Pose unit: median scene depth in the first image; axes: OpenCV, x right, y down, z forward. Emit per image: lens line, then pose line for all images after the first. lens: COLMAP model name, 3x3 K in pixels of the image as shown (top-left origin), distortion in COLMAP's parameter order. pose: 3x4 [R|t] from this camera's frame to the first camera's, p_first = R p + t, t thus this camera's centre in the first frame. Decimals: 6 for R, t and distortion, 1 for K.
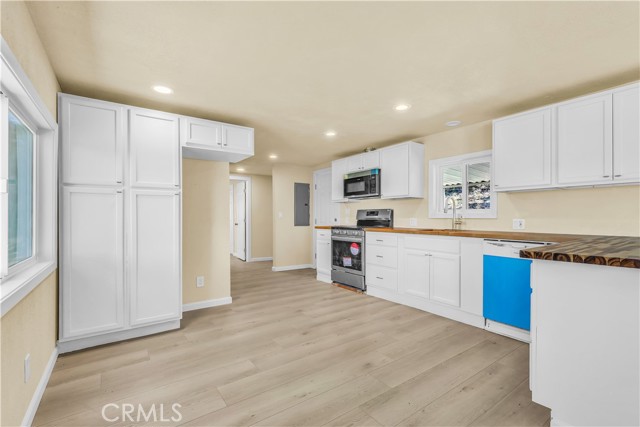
lens RADIAL K [[289.7, 0, 316.7], [0, 289.7, 215.6], [0, 0, 1]] dist [0.002055, 0.000725]
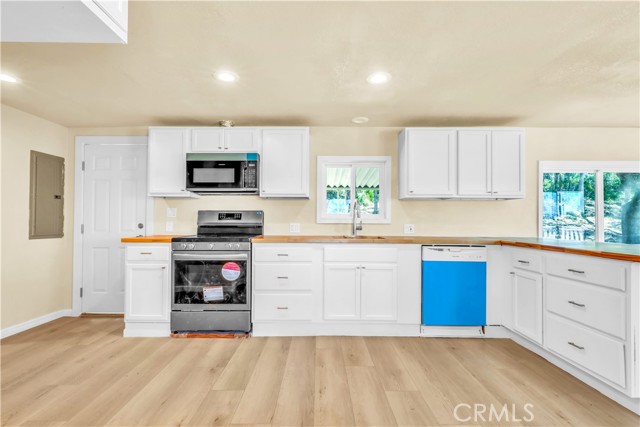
lens RADIAL K [[289.7, 0, 318.0], [0, 289.7, 216.1], [0, 0, 1]] dist [0.002055, 0.000725]
pose [[0.577348, 0.018094, 0.816298, -0.282347], [-0.008991, 0.999835, -0.015803, 0.001210], [-0.816449, 0.001784, 0.577415, 0.468398]]
